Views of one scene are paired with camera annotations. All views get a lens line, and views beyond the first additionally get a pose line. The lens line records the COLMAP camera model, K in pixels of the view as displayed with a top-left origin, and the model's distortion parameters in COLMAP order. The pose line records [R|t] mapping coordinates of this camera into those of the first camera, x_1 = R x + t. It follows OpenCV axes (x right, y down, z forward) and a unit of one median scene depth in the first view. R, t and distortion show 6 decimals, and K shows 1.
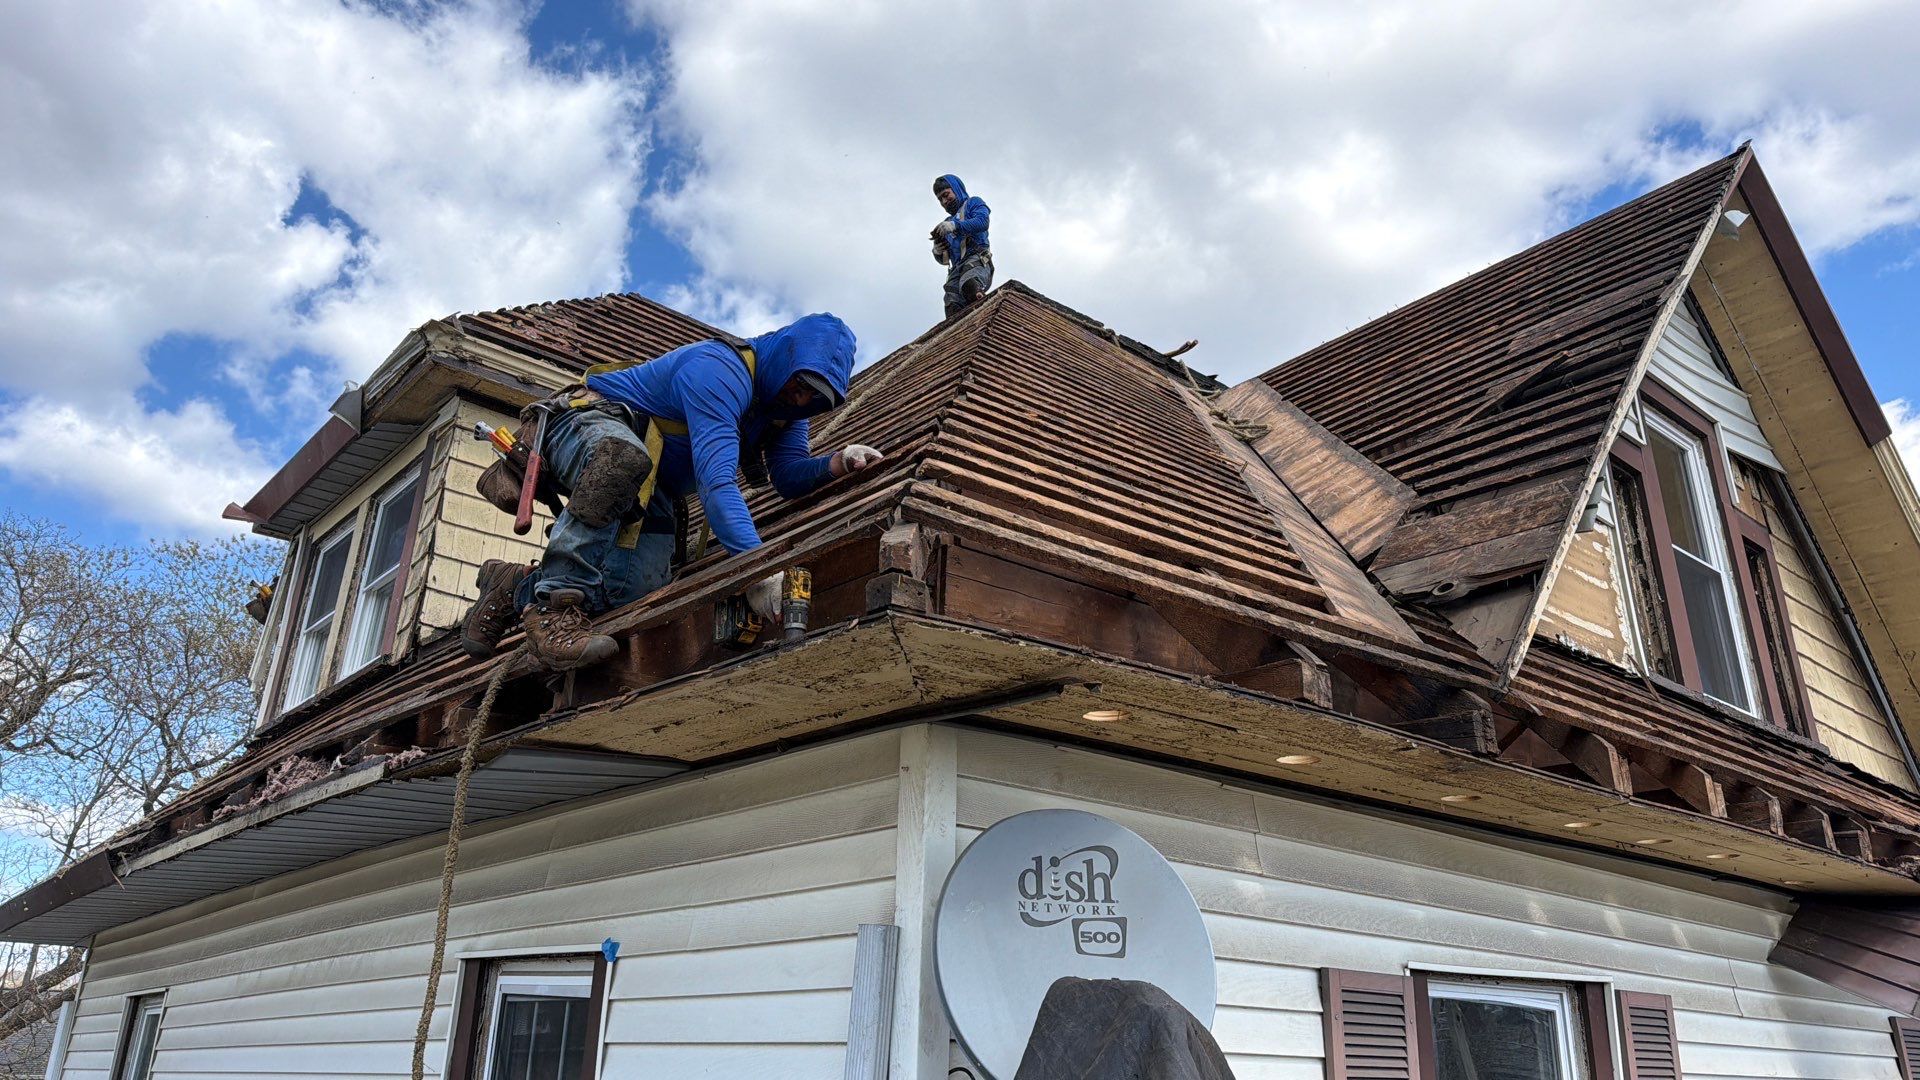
lens RADIAL K [[1302.8, 0, 960.0], [0, 1302.8, 540.0], [0, 0, 1]] dist [0.003041, -0.000155]
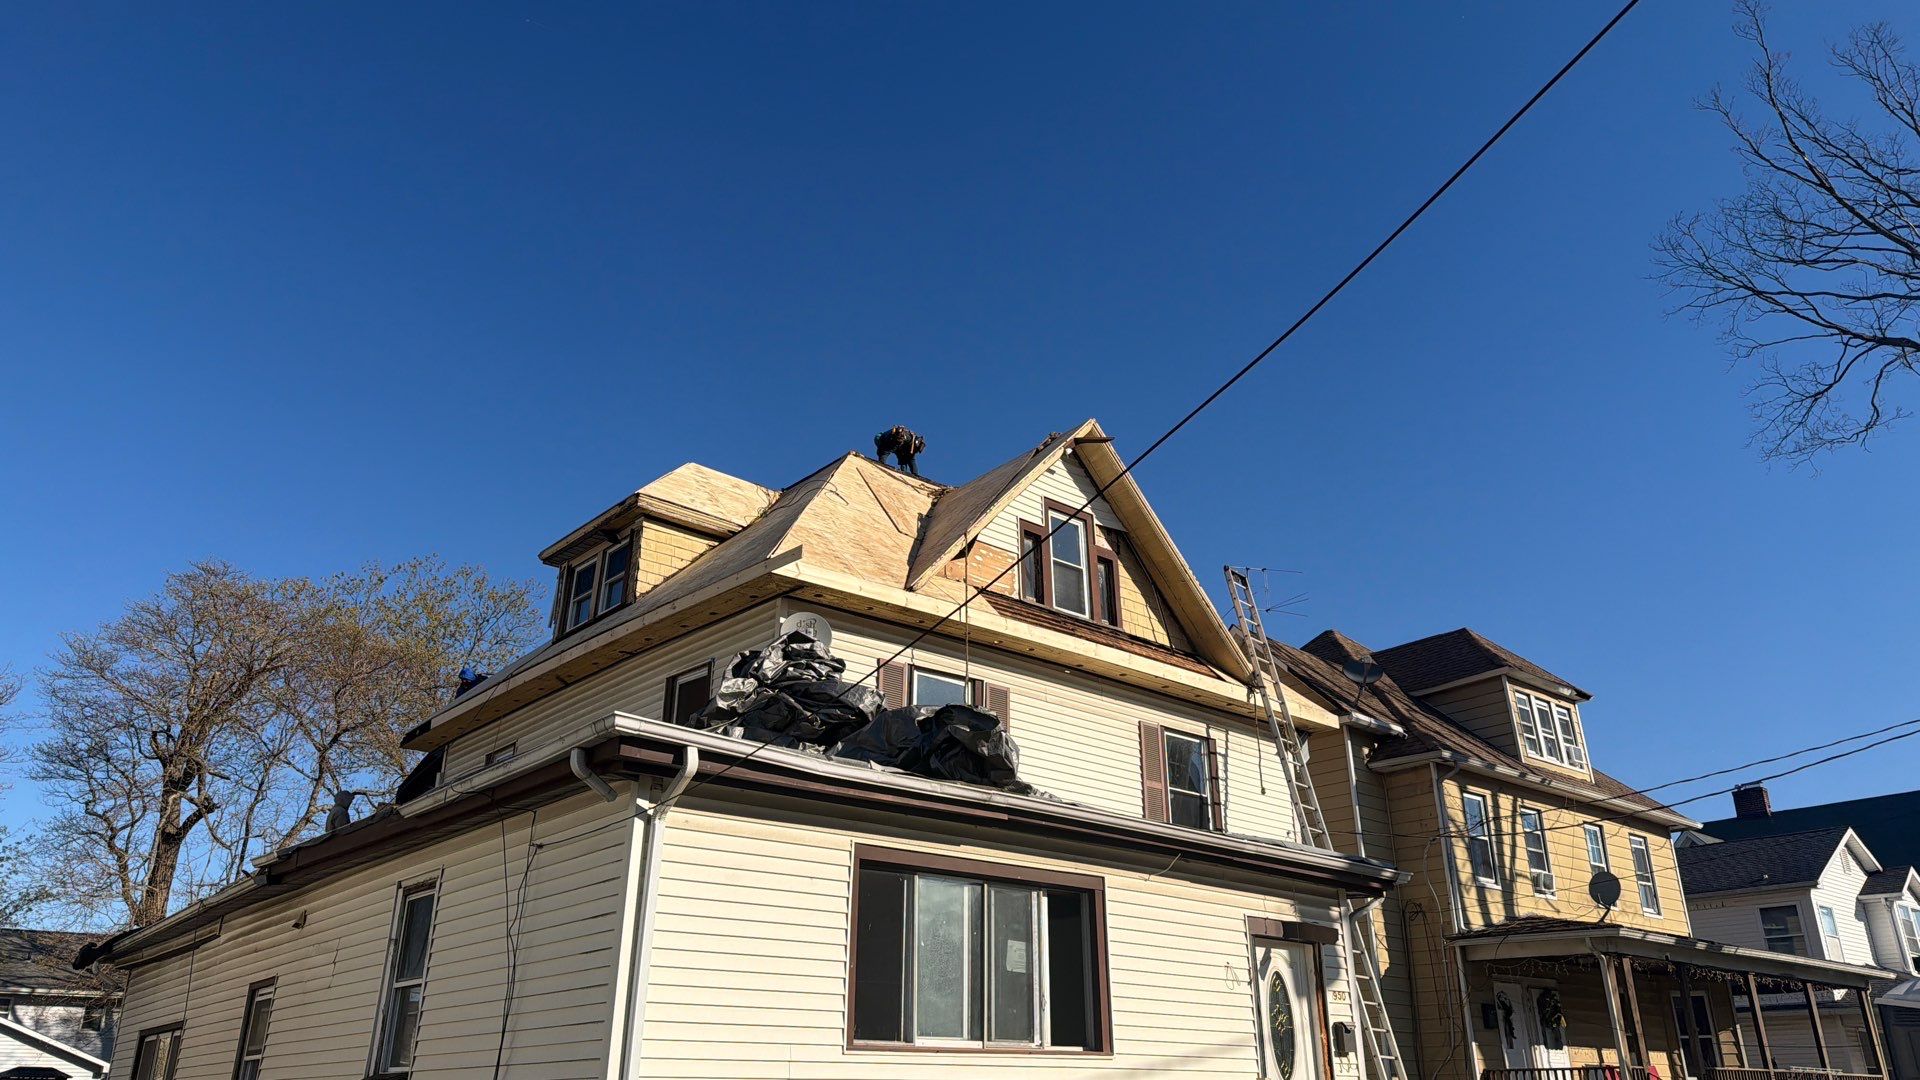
lens RADIAL K [[1302.8, 0, 960.0], [0, 1302.8, 540.0], [0, 0, 1]] dist [0.003041, -0.000155]
pose [[0.999787, -0.013399, 0.015686, 0.280933], [0.013820, 0.999540, -0.026987, 0.034409], [-0.015317, 0.027198, 0.999513, -1.939072]]
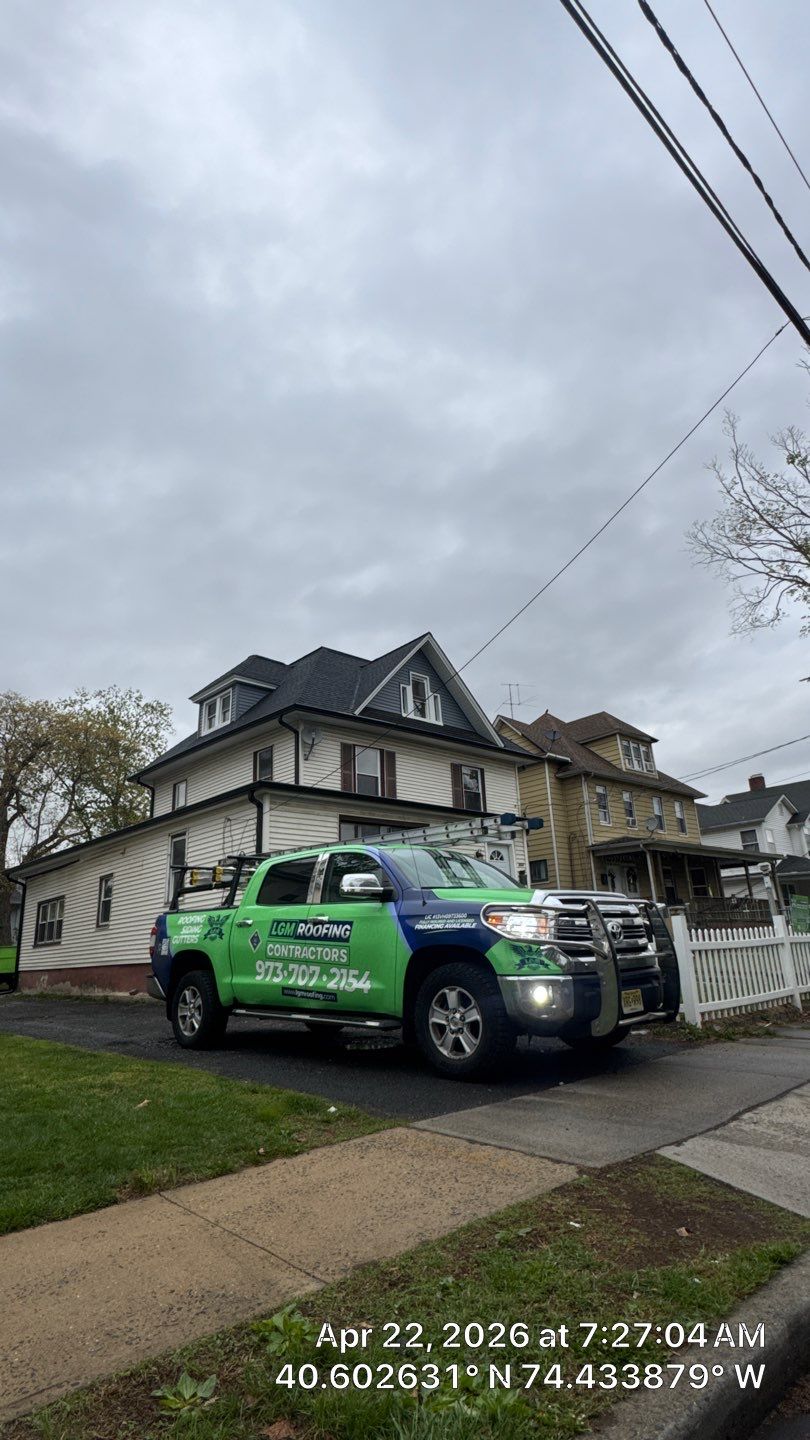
lens RADIAL K [[734.1, 0, 405.0], [0, 734.1, 720.0], [0, 0, 1]] dist [-0.000873, -0.000026]
pose [[0.997757, -0.045451, 0.049150, 0.313485], [0.041940, 0.996647, 0.070254, -0.175550], [-0.052178, -0.068035, 0.996318, -3.089276]]
